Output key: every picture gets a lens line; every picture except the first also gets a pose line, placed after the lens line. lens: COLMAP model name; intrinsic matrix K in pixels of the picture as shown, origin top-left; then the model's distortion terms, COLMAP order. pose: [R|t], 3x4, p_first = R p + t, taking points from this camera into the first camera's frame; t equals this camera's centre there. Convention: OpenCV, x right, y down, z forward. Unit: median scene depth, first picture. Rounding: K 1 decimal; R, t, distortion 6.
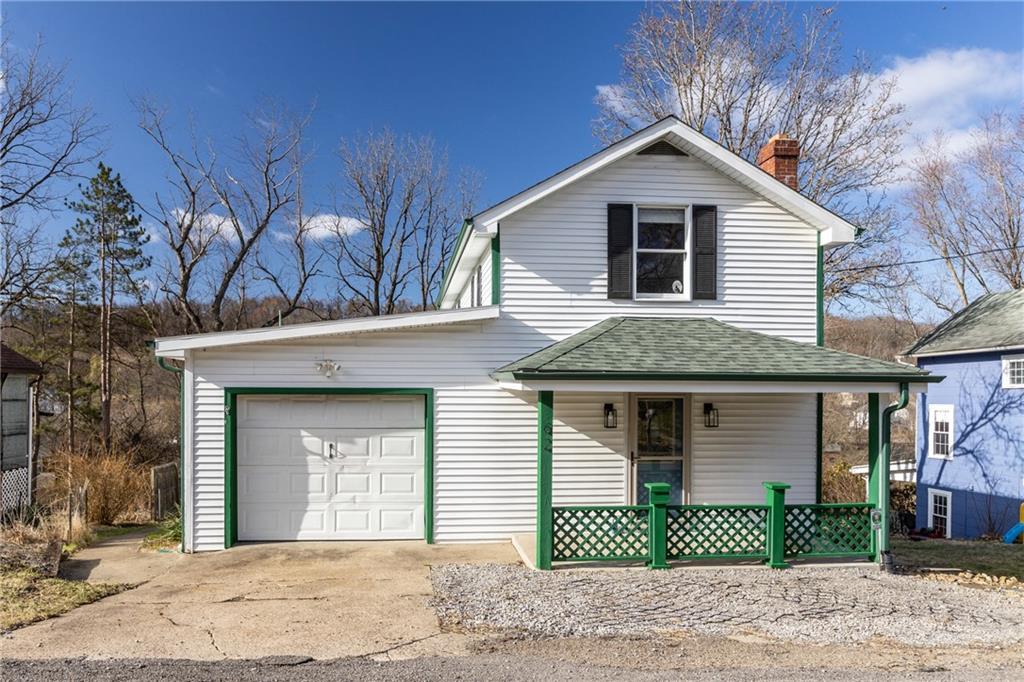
lens RADIAL K [[688.8, 0, 510.7], [0, 688.8, 400.1], [0, 0, 1]] dist [0.000994, 0.000646]
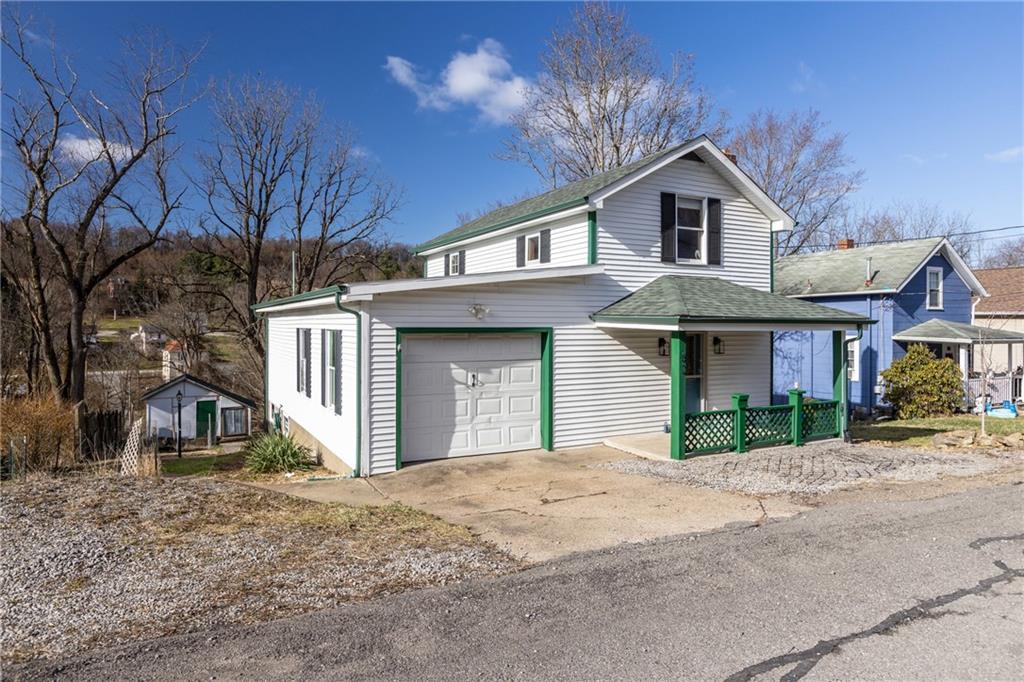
lens RADIAL K [[604.0, 0, 512.5], [0, 604.0, 325.9], [0, 0, 1]] dist [0.001046, -0.000125]
pose [[0.921512, -0.002018, 0.388345, -0.597309], [0.003630, 0.999988, -0.003417, -0.016228], [-0.388334, 0.004558, 0.921508, 0.010653]]
